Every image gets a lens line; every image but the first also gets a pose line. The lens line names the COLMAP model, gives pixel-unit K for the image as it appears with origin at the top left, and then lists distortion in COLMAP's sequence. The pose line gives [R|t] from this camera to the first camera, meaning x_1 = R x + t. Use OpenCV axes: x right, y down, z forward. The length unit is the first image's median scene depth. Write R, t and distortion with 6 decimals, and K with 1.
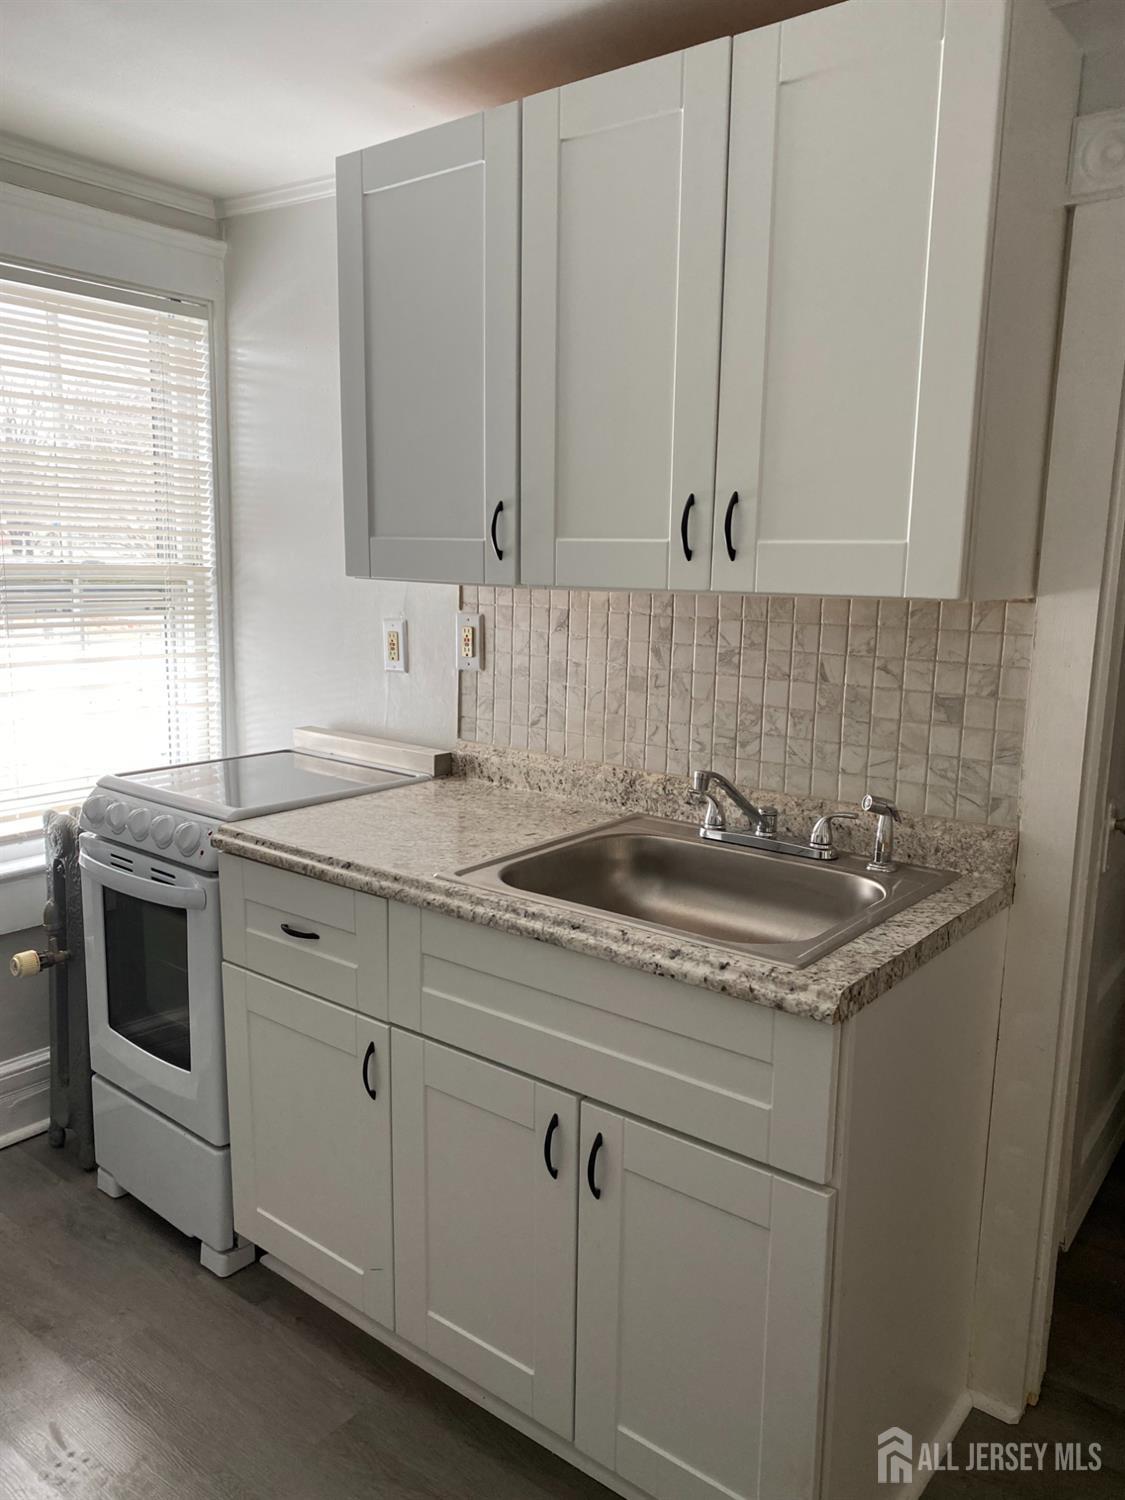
lens RADIAL K [[1125.5, 0, 559.8], [0, 1125.5, 740.6], [0, 0, 1]] dist [0.053795, -0.046346]
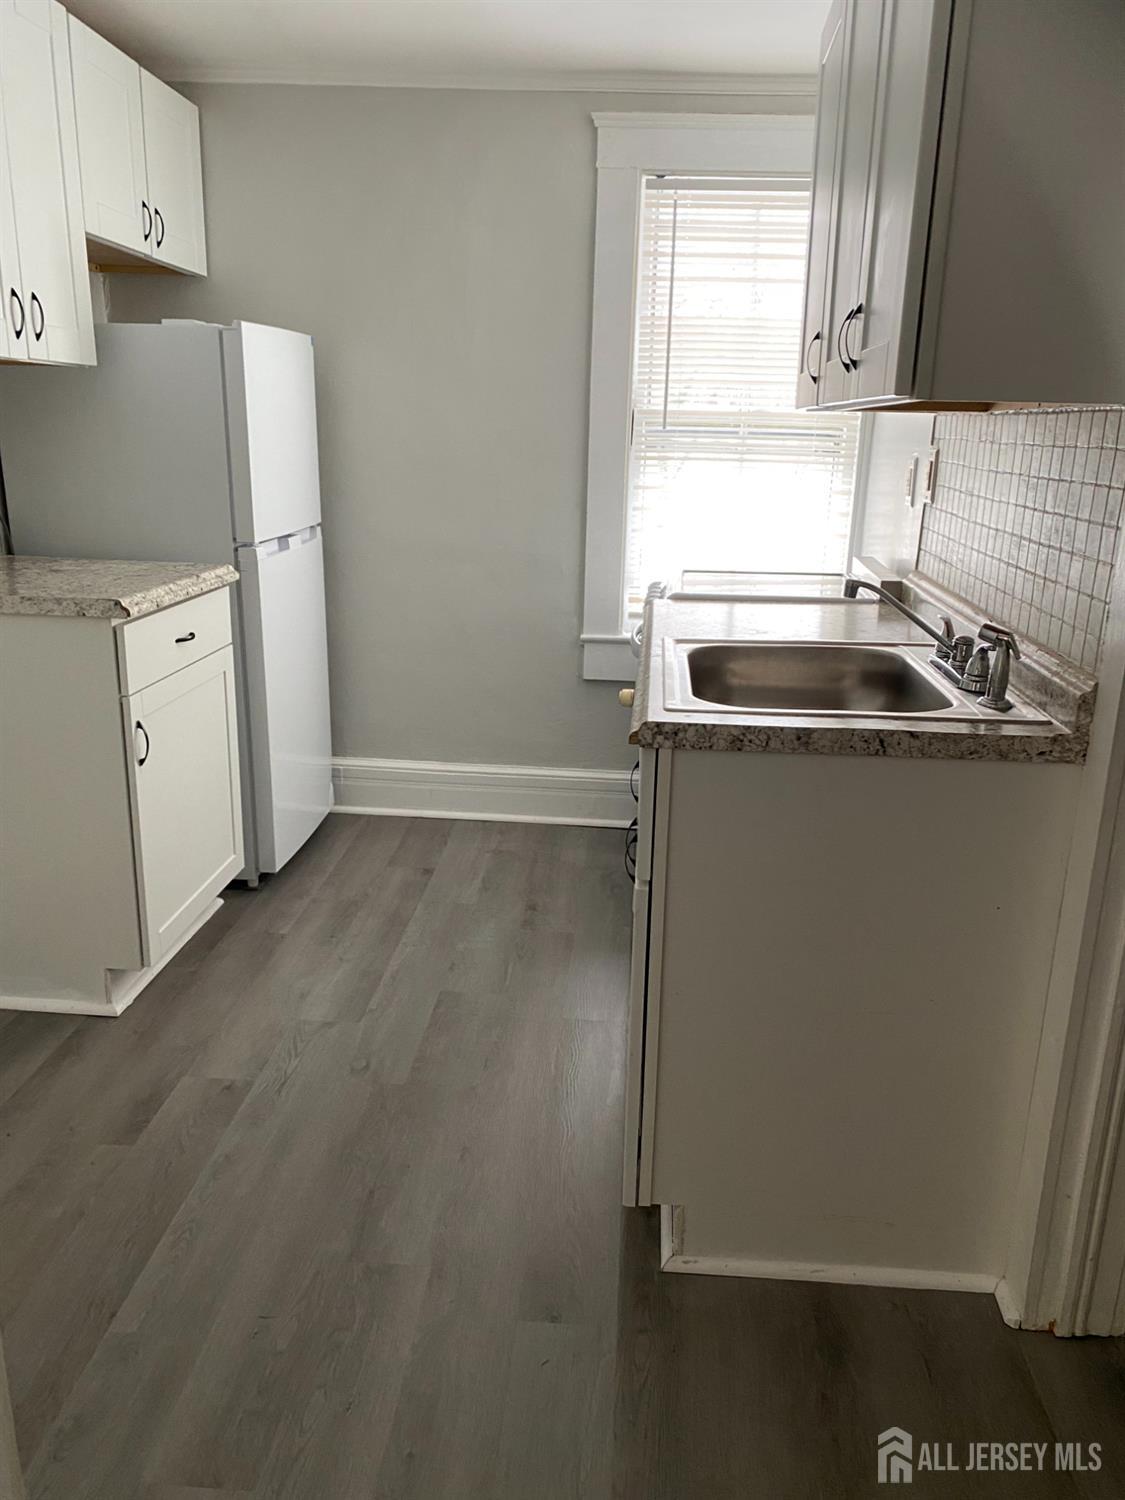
lens RADIAL K [[1115.6, 0, 578.4], [0, 1115.6, 746.6], [0, 0, 1]] dist [0.010377, 0.004148]
pose [[0.564878, 0.225109, -0.793876, 0.669651], [-0.147458, 0.974122, 0.171296, 0.029964], [0.811892, 0.020302, 0.583454, 0.138313]]
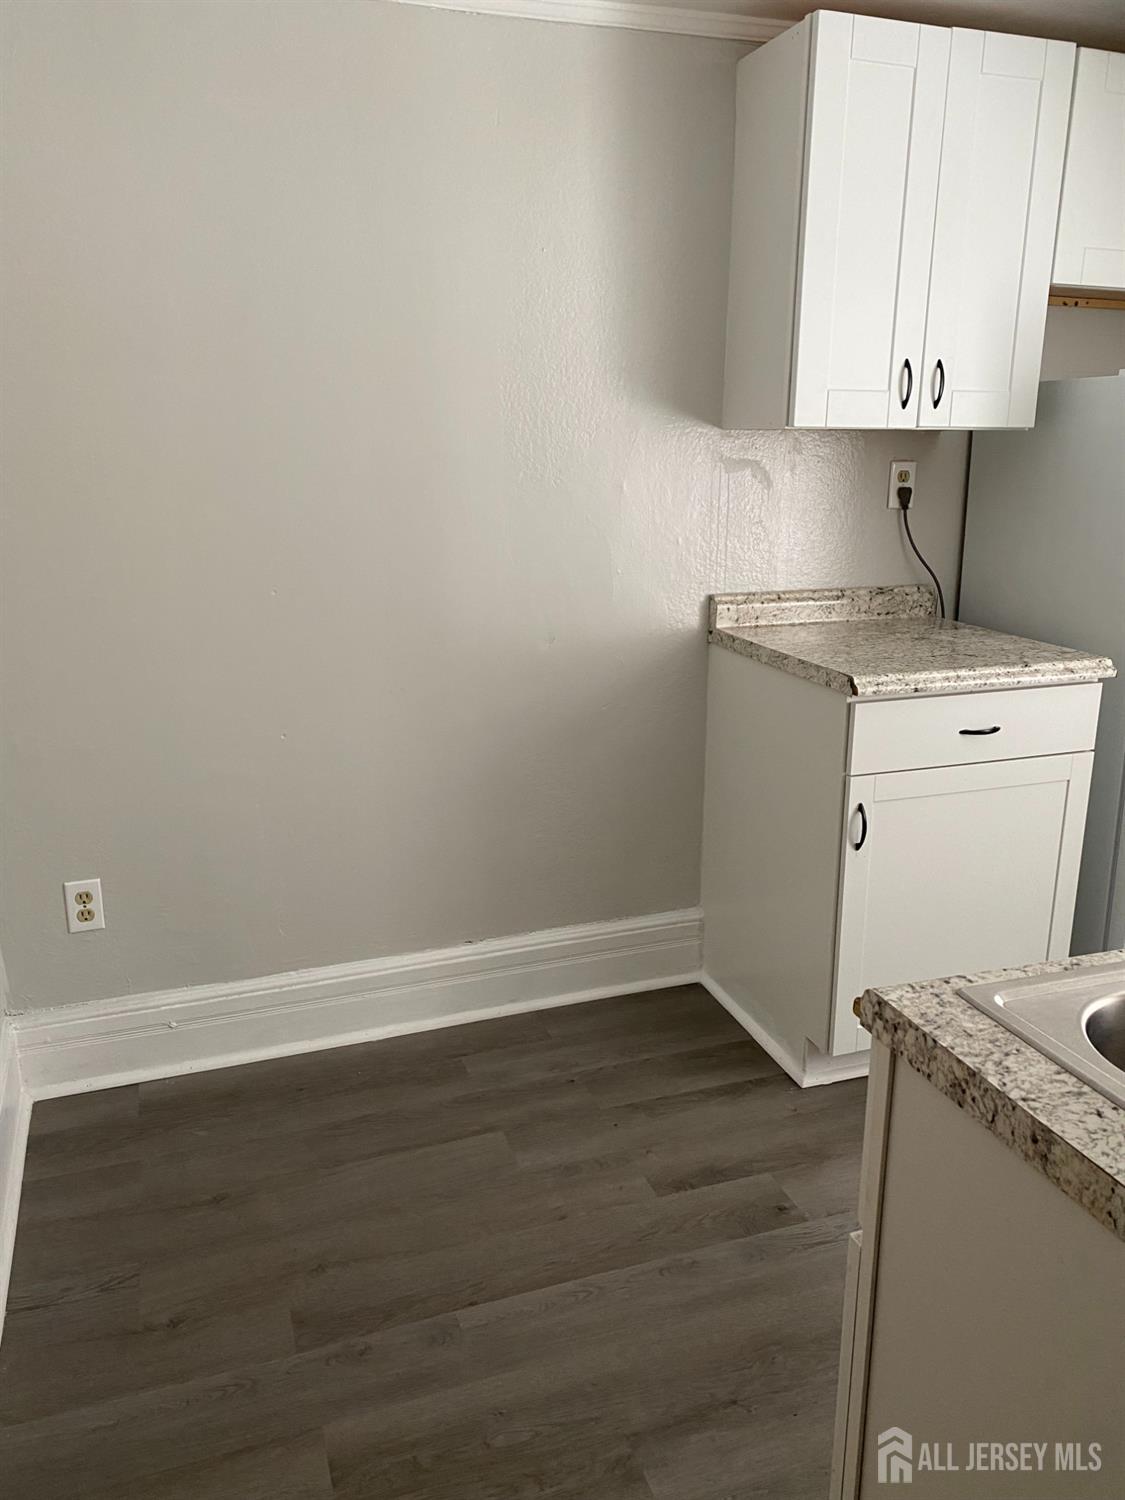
lens RADIAL K [[1125.5, 0, 559.8], [0, 1125.5, 740.6], [0, 0, 1]] dist [0.053795, -0.046346]
pose [[-0.536676, 0.198510, -0.820106, 0.555442], [-0.145410, 0.935633, 0.321630, -0.090847], [0.831165, 0.291863, -0.473266, 0.653913]]
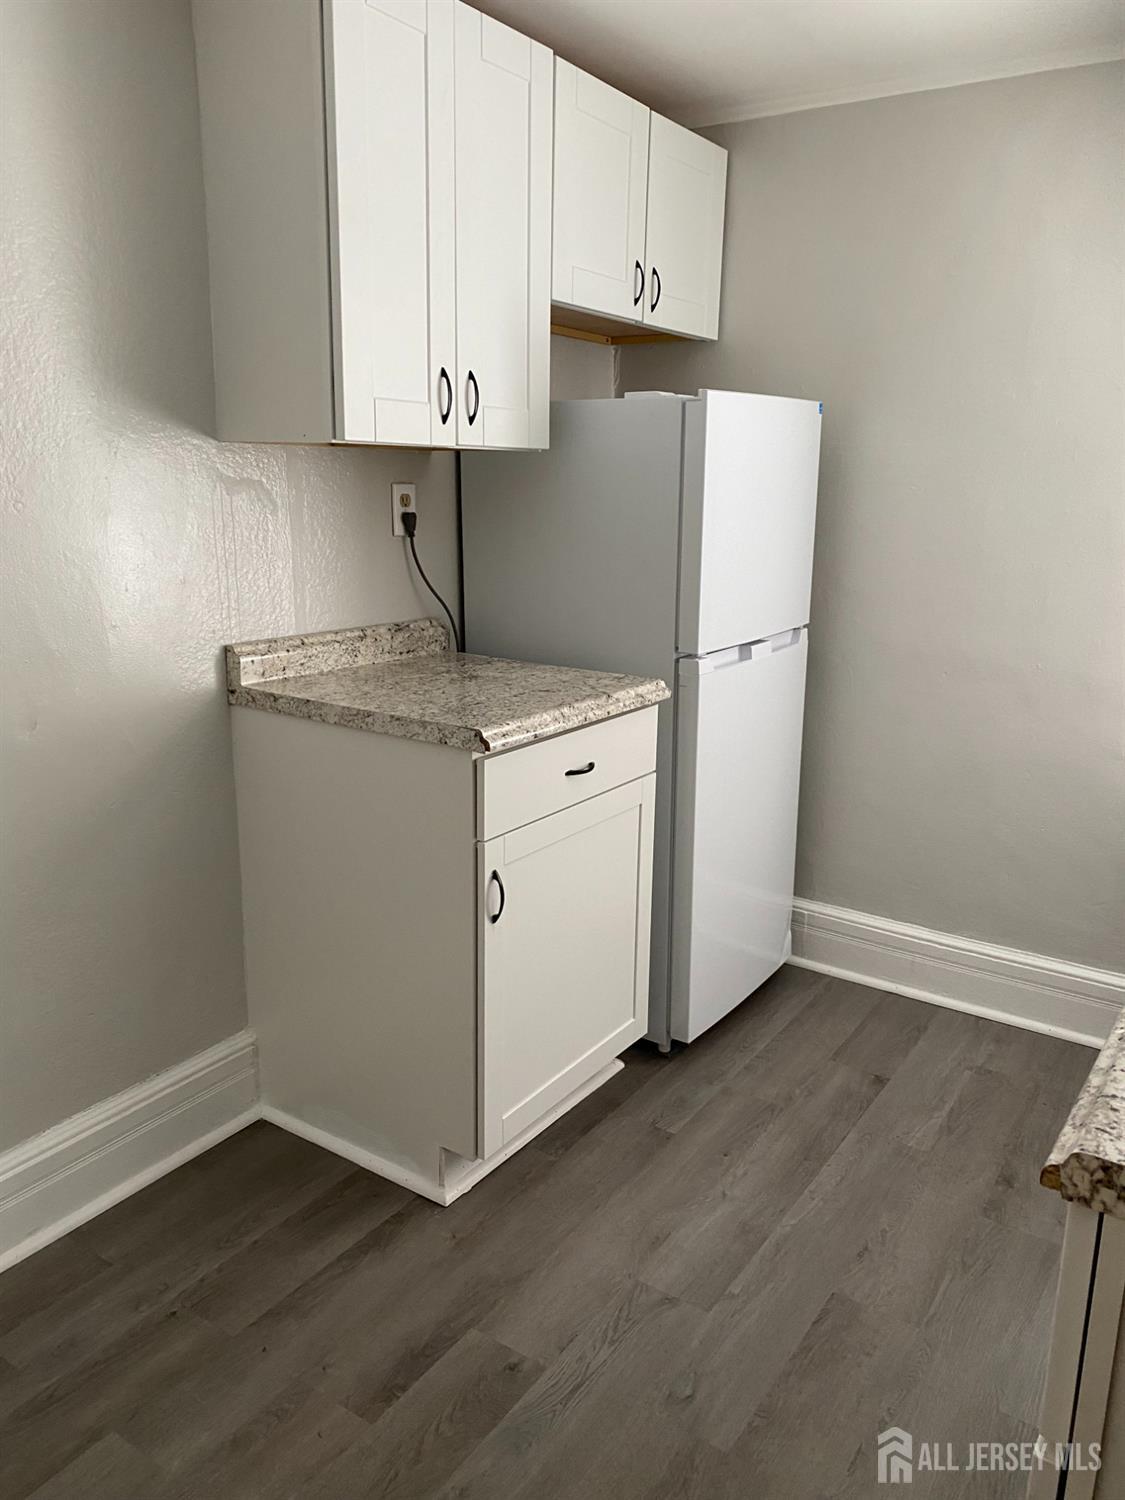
lens RADIAL K [[1134.3, 0, 578.2], [0, 1134.3, 757.0], [0, 0, 1]] dist [0.041968, -0.043716]
pose [[0.079565, 0.225356, -0.971022, 0.444076], [-0.173551, 0.962365, 0.209126, -0.036542], [0.981606, 0.151883, 0.115681, 0.363415]]
